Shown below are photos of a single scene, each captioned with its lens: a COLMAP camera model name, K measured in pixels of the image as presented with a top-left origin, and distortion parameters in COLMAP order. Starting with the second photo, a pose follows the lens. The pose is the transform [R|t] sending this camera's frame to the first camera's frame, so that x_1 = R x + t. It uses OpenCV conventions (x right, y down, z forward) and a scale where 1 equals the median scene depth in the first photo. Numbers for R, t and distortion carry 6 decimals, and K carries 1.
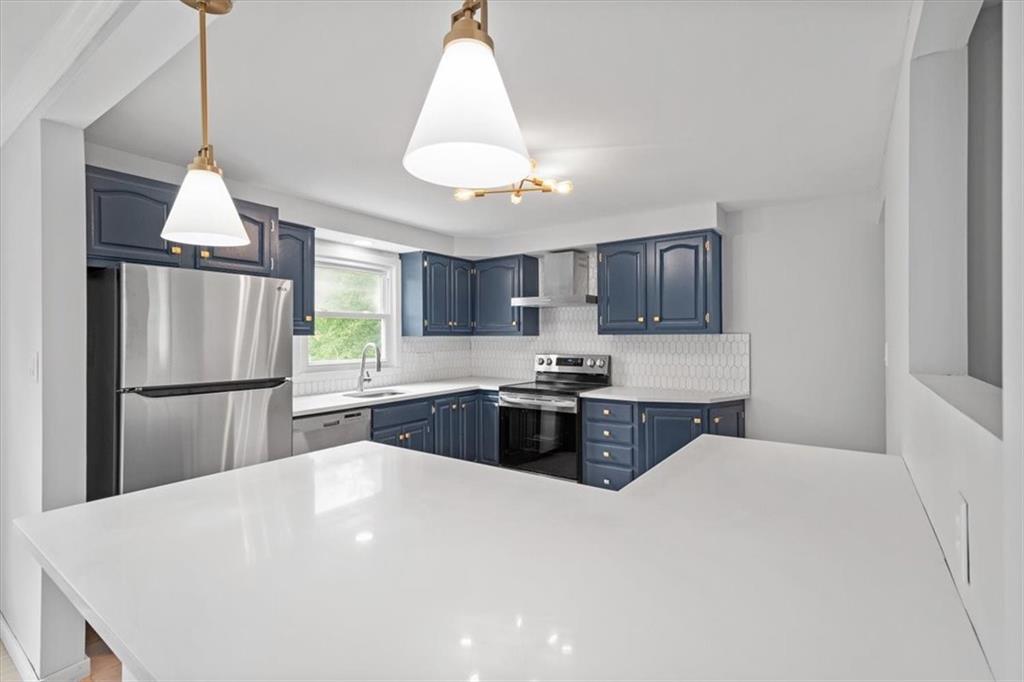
lens RADIAL K [[460.3, 0, 512.0], [0, 460.3, 341.0], [0, 0, 1]] dist [-0.000133, -0.000095]
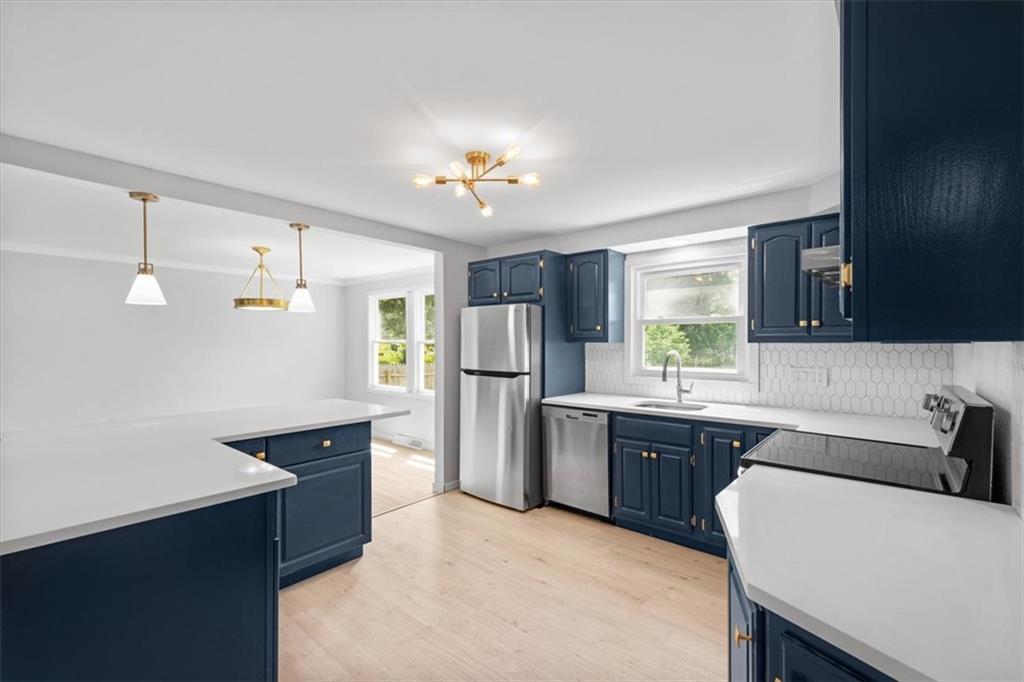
lens RADIAL K [[443.1, 0, 516.6], [0, 443.1, 343.4], [0, 0, 1]] dist [0.012240, 0.000022]
pose [[-0.076261, 0.005705, -0.997072, 0.595258], [-0.006055, 0.999963, 0.006185, -0.012981], [0.997070, 0.006509, -0.076223, 0.740825]]
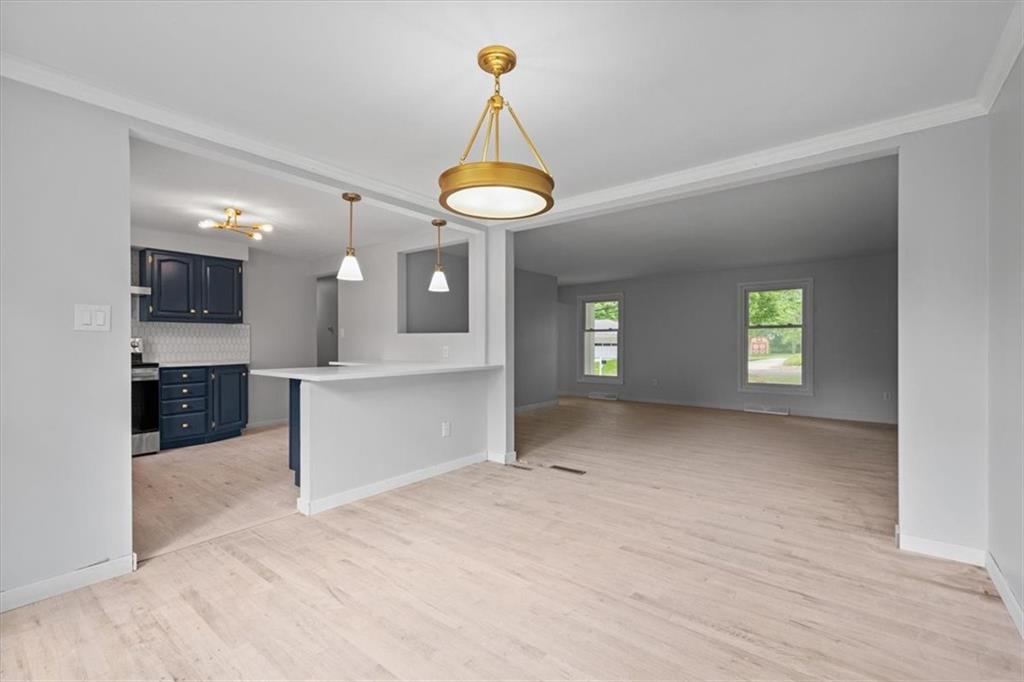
lens RADIAL K [[460.3, 0, 512.0], [0, 460.3, 341.0], [0, 0, 1]] dist [-0.000133, -0.000095]
pose [[0.018154, 0.011263, 0.999772, -1.070693], [0.016448, 0.999798, -0.011562, 0.072871], [-0.999700, 0.016654, 0.017965, -0.026361]]
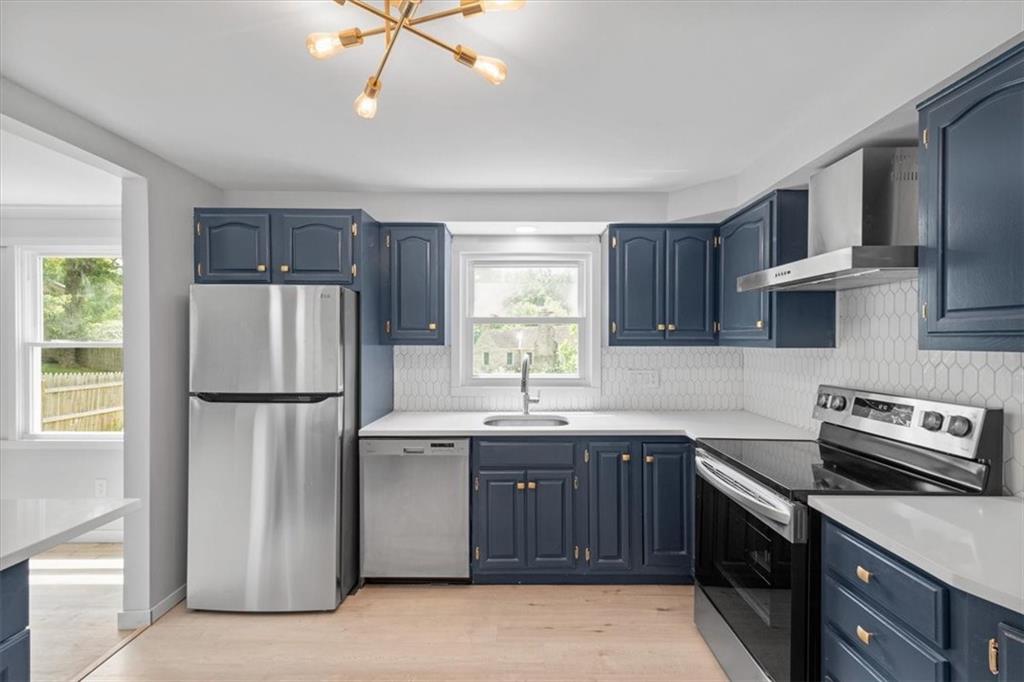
lens RADIAL K [[443.1, 0, 516.6], [0, 443.1, 343.4], [0, 0, 1]] dist [0.012240, 0.000022]
pose [[0.587837, 0.007821, -0.808942, 0.294095], [-0.009228, 0.999953, 0.002962, -0.016909], [0.808927, 0.005723, 0.587881, 0.529362]]
